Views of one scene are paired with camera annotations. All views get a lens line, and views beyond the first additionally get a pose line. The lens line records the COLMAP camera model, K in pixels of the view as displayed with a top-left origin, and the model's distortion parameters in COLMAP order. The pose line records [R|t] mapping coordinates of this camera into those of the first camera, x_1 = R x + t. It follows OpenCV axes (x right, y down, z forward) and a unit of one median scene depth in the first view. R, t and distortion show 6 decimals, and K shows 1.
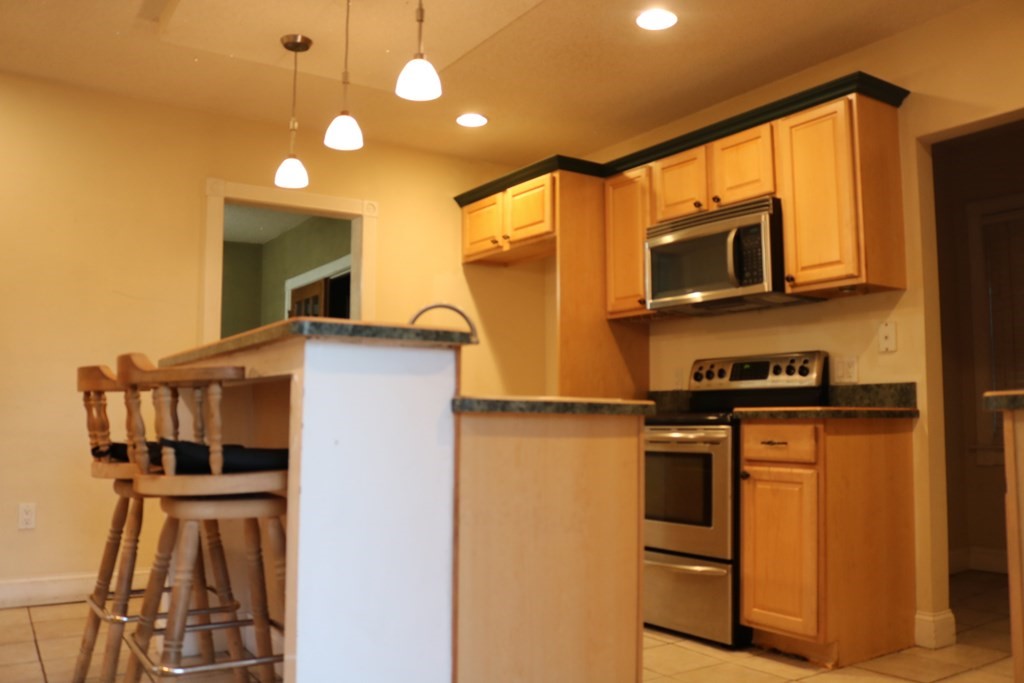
lens RADIAL K [[836.1, 0, 512.0], [0, 836.1, 341.5], [0, 0, 1]] dist [-0.157480, 0.113197]
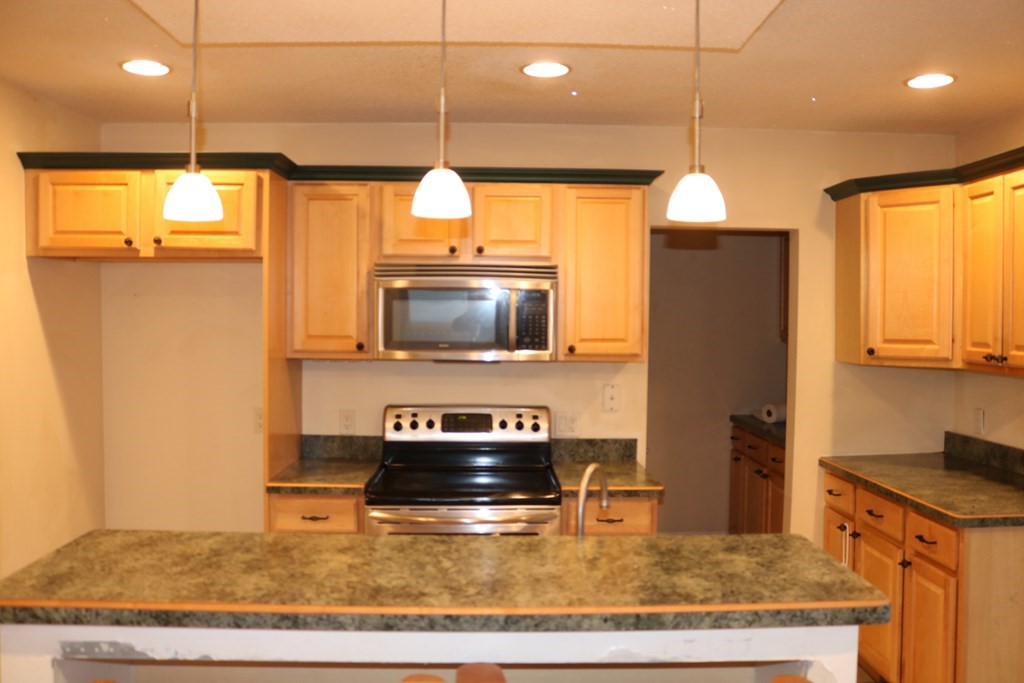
lens RADIAL K [[836.1, 0, 512.0], [0, 836.1, 341.5], [0, 0, 1]] dist [-0.157480, 0.113197]
pose [[0.541686, -0.021138, 0.840315, -0.561263], [-0.080097, 0.993837, 0.076632, -0.154206], [-0.836756, -0.108817, 0.536654, 0.481818]]
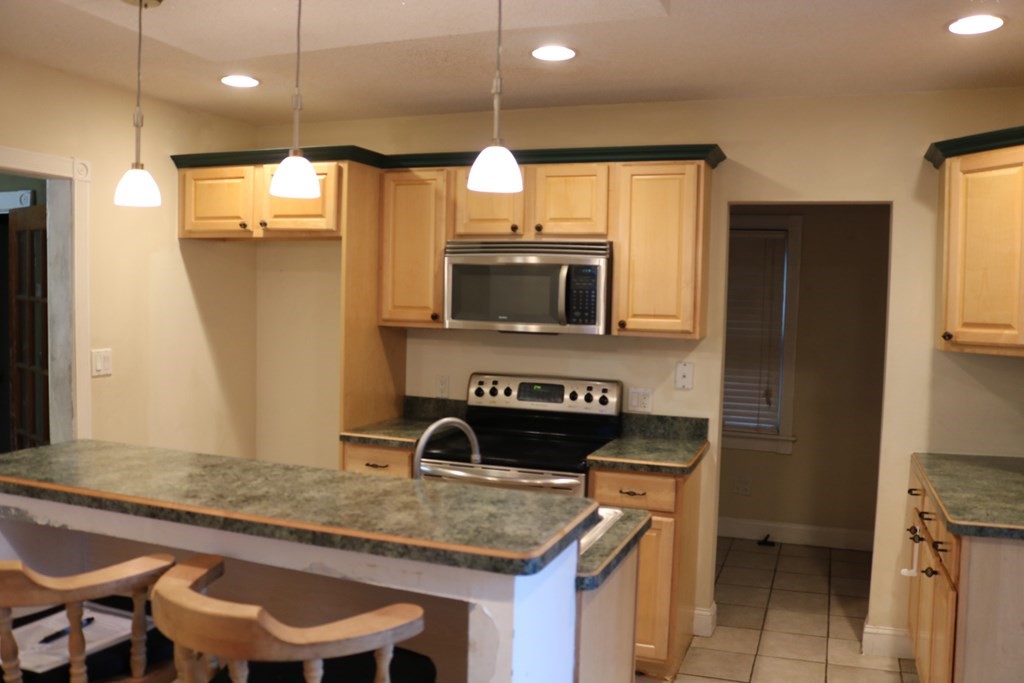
lens RADIAL K [[836.1, 0, 512.0], [0, 836.1, 341.5], [0, 0, 1]] dist [-0.157480, 0.113197]
pose [[0.812884, -0.013041, 0.582279, -0.381793], [-0.072852, 0.989621, 0.123867, -0.169378], [-0.577851, -0.143110, 0.803497, 0.213906]]
